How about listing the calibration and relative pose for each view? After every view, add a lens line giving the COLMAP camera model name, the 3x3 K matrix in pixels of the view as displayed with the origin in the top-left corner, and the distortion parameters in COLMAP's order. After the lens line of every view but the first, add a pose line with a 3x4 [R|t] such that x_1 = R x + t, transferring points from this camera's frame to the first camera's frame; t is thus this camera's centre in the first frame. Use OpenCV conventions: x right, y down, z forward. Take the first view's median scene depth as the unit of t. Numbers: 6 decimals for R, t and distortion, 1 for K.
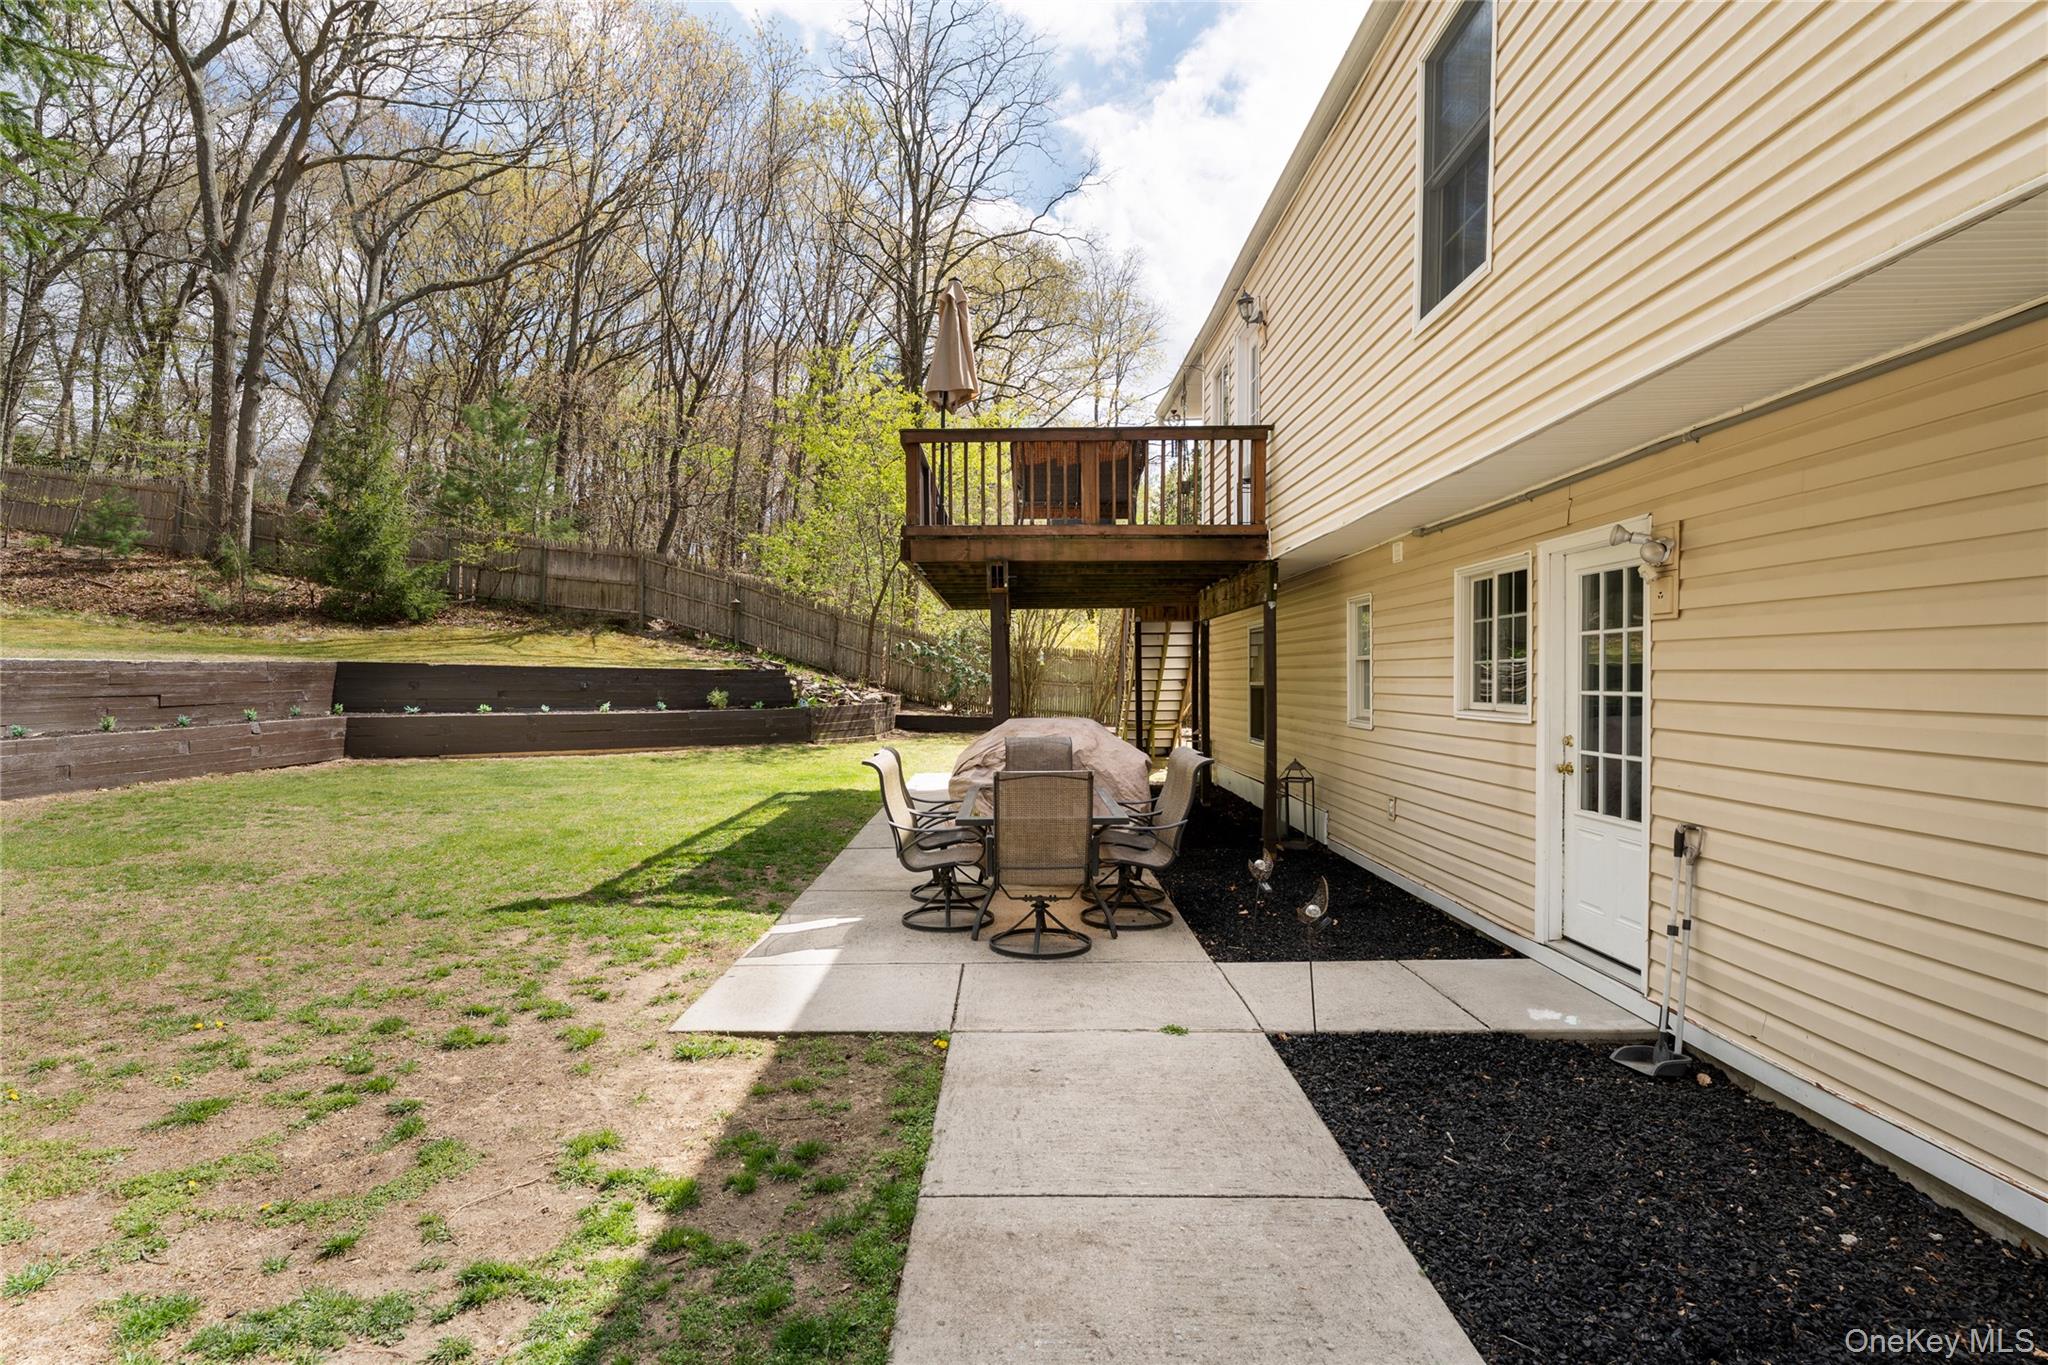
lens RADIAL K [[1020.5, 0, 1033.5], [0, 1020.5, 691.7], [0, 0, 1]] dist [0.000885, -0.001395]
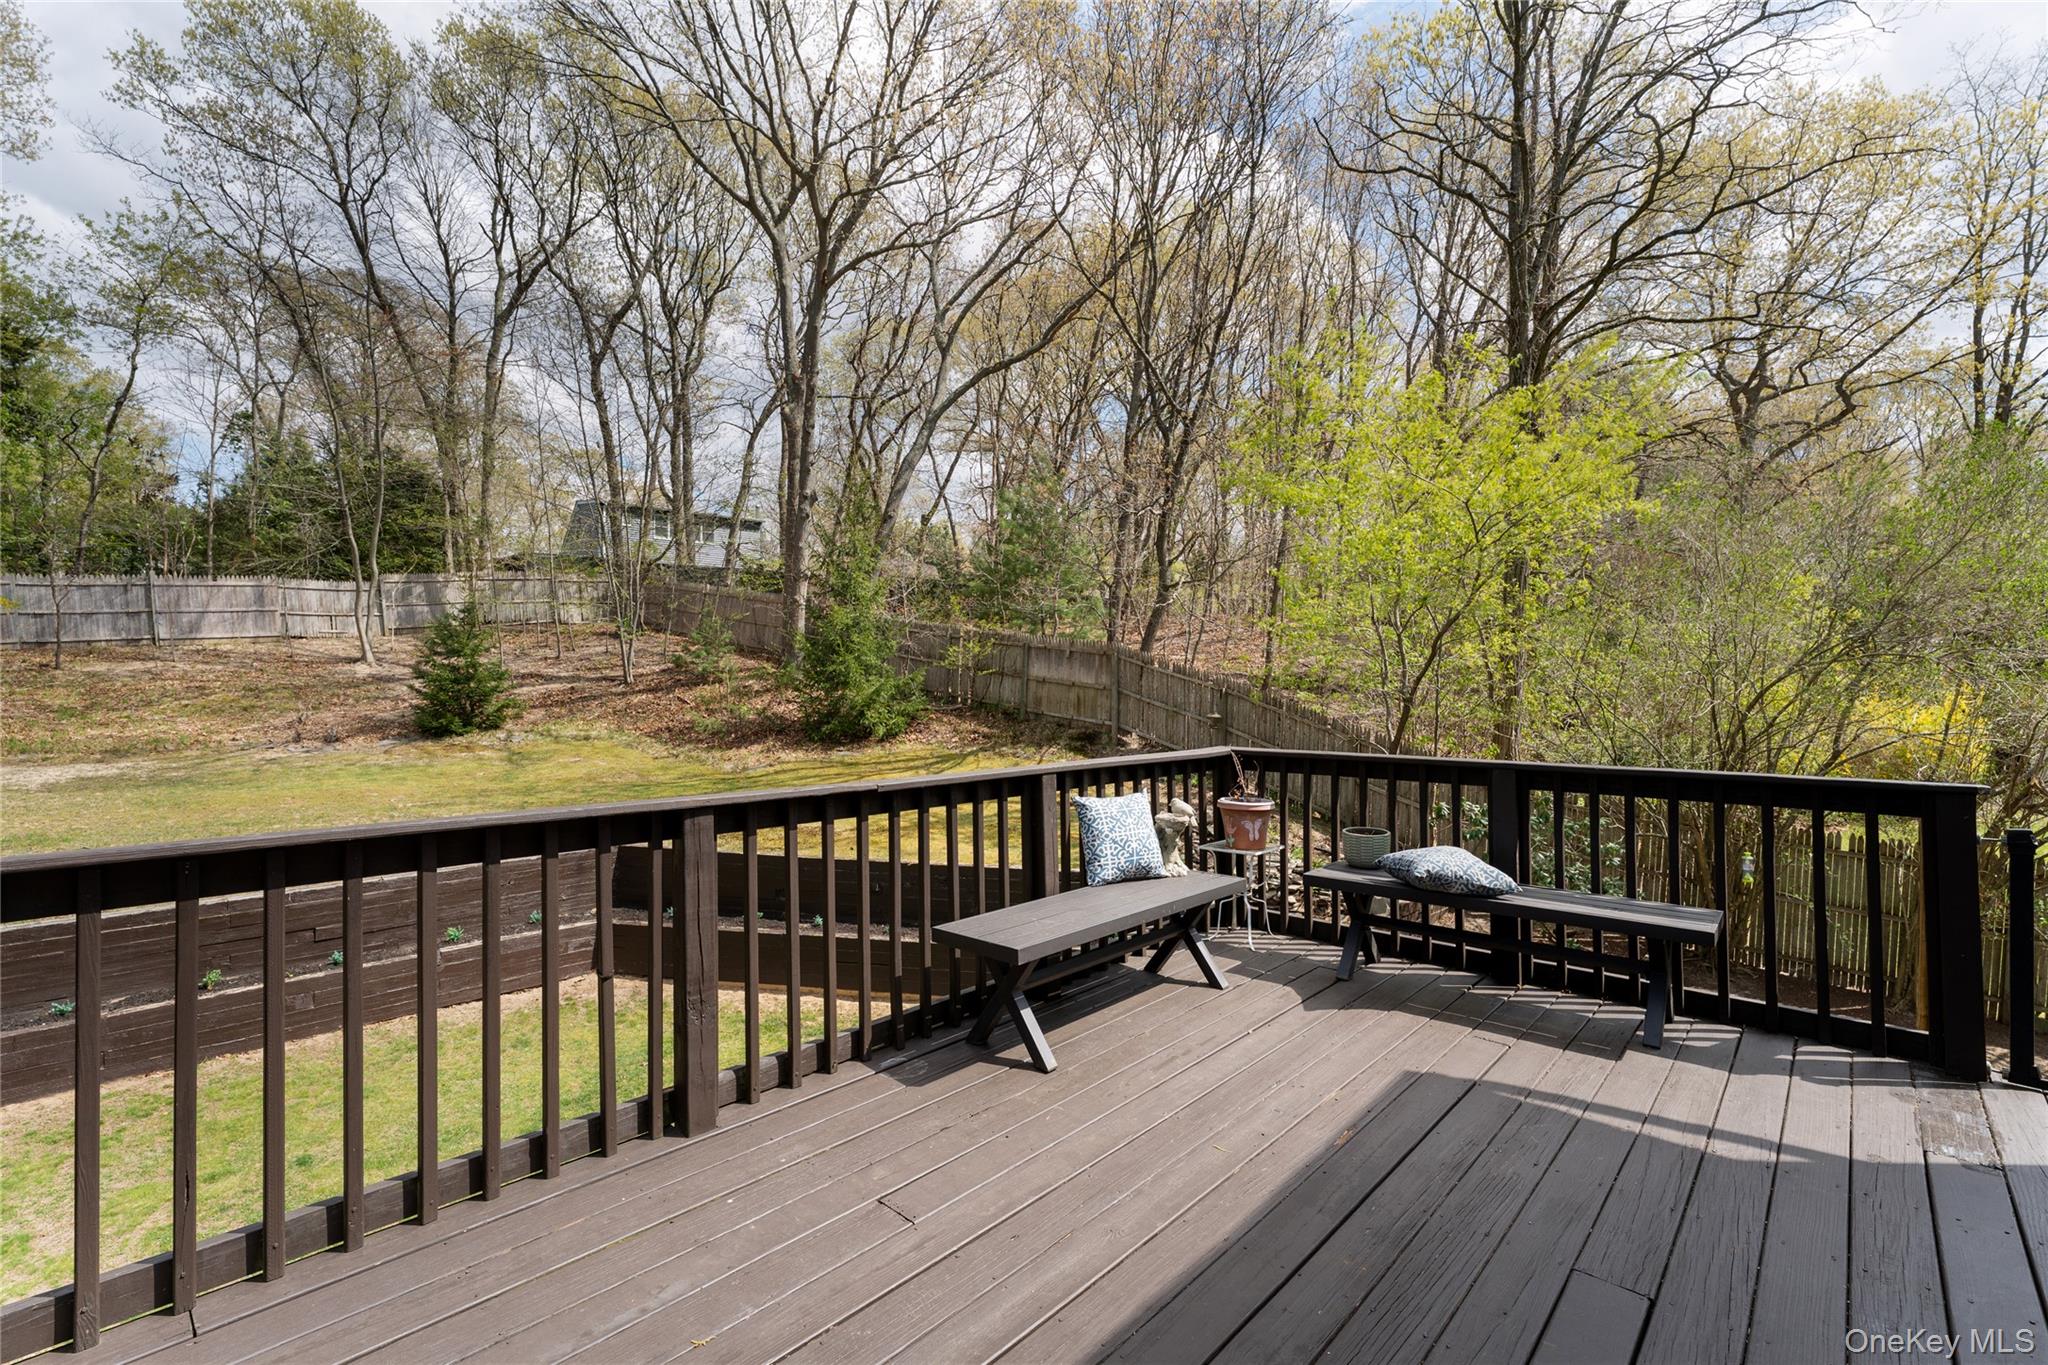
lens RADIAL K [[924.7, 0, 991.2], [0, 924.7, 709.8], [0, 0, 1]] dist [-0.003433, 0.000197]
pose [[0.722286, 0.024696, -0.691153, 0.061252], [-0.015765, 0.999691, 0.019244, -0.136866], [0.691414, -0.003004, 0.722452, 0.554757]]
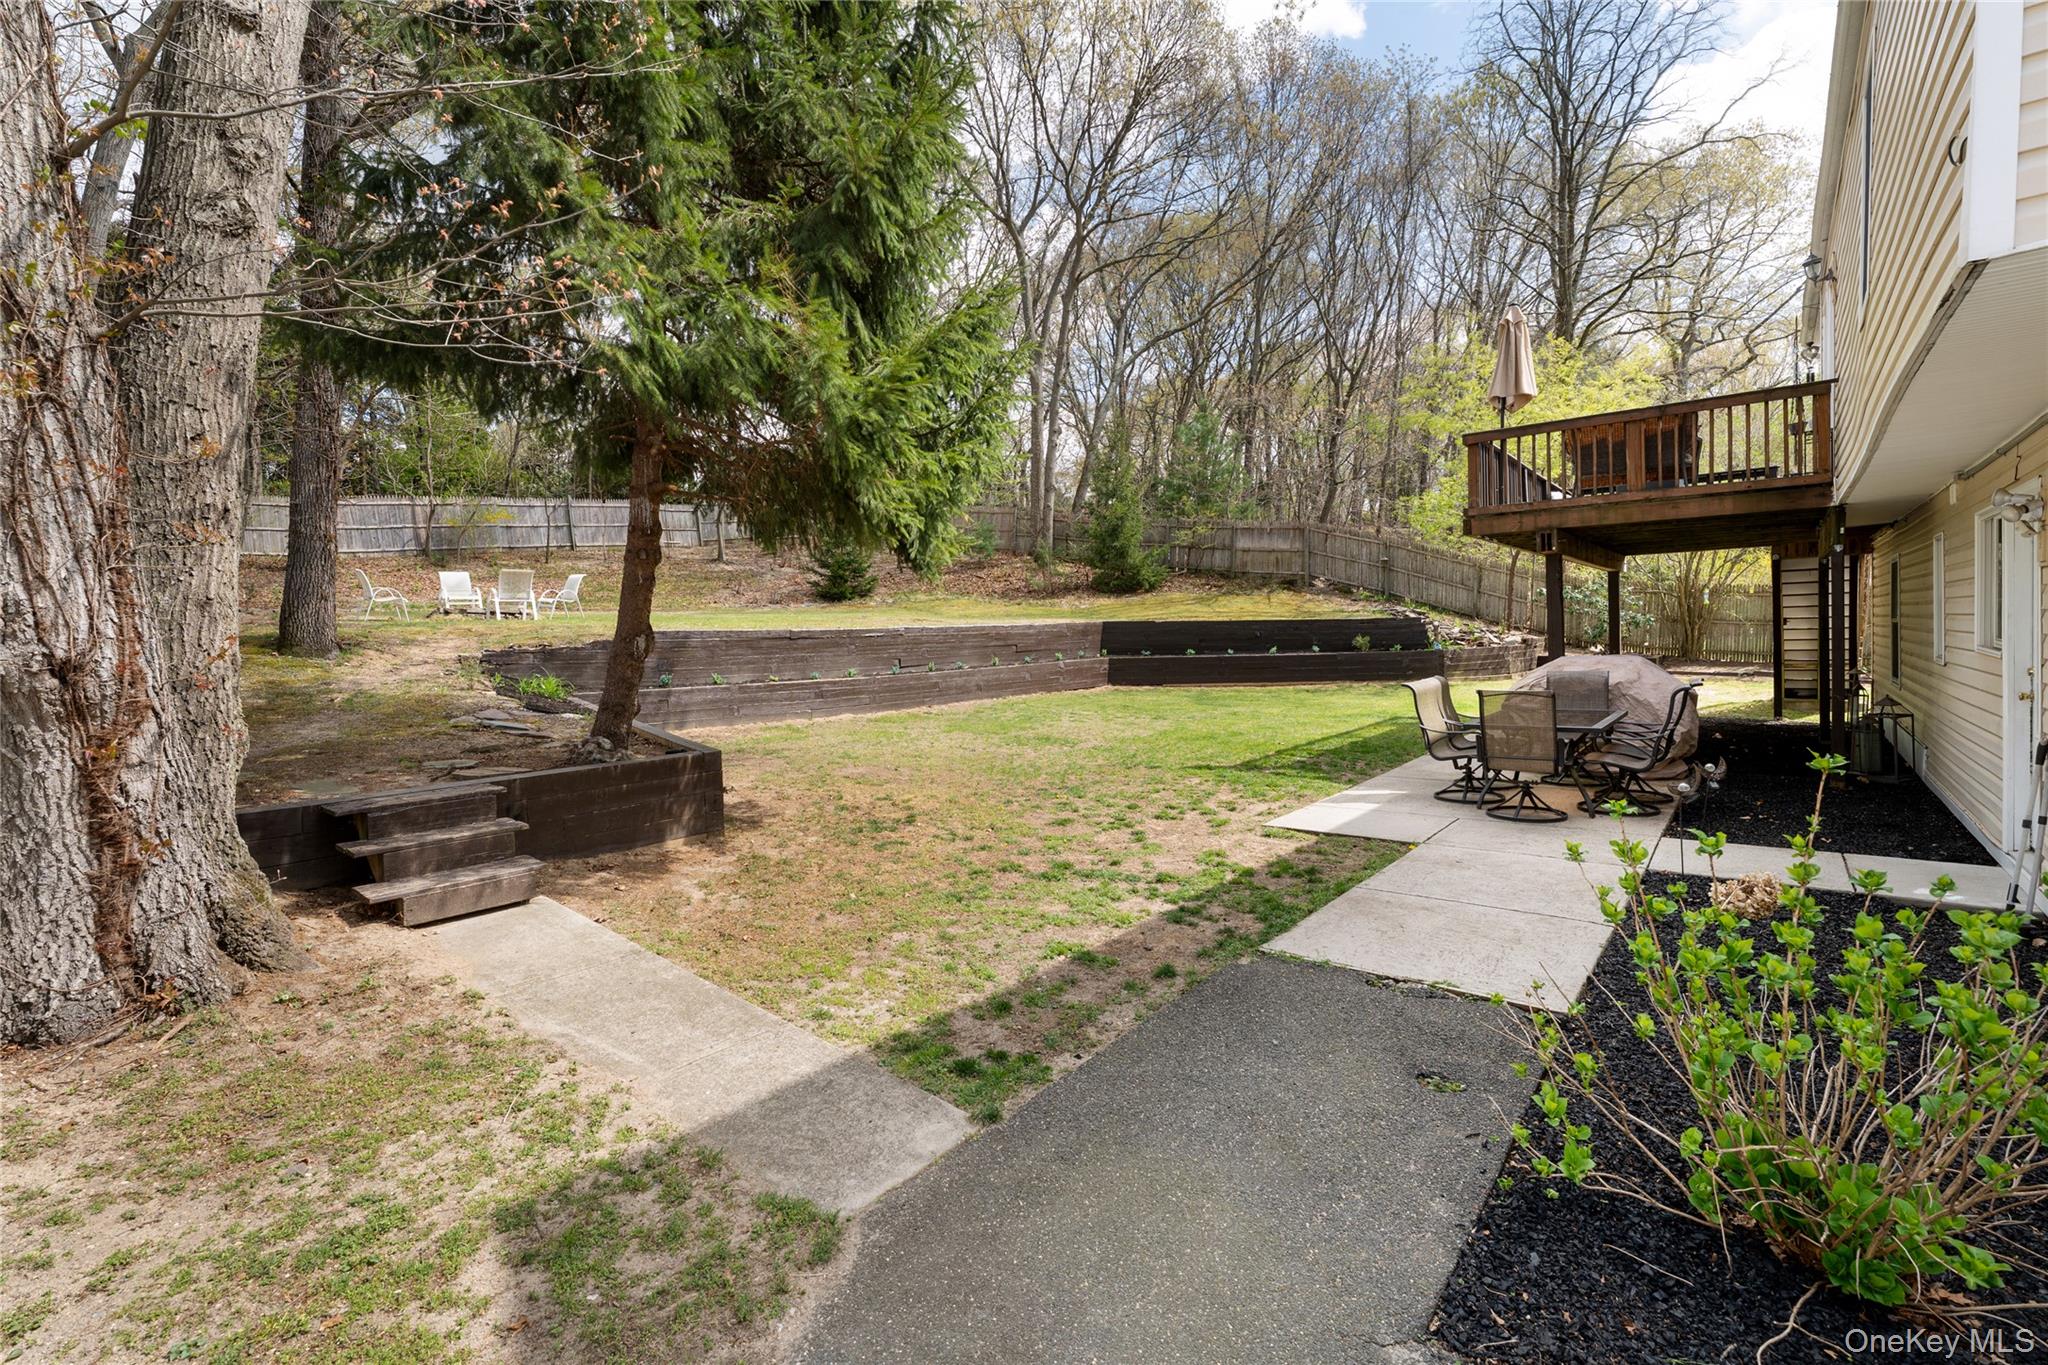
lens RADIAL K [[924.7, 0, 1009.6], [0, 924.7, 677.7], [0, 0, 1]] dist [-0.003433, 0.000197]
pose [[0.767291, 0.012124, -0.641185, 0.077465], [0.016517, 0.999116, 0.038657, -0.000835], [0.641086, -0.040251, 0.766412, -0.120608]]
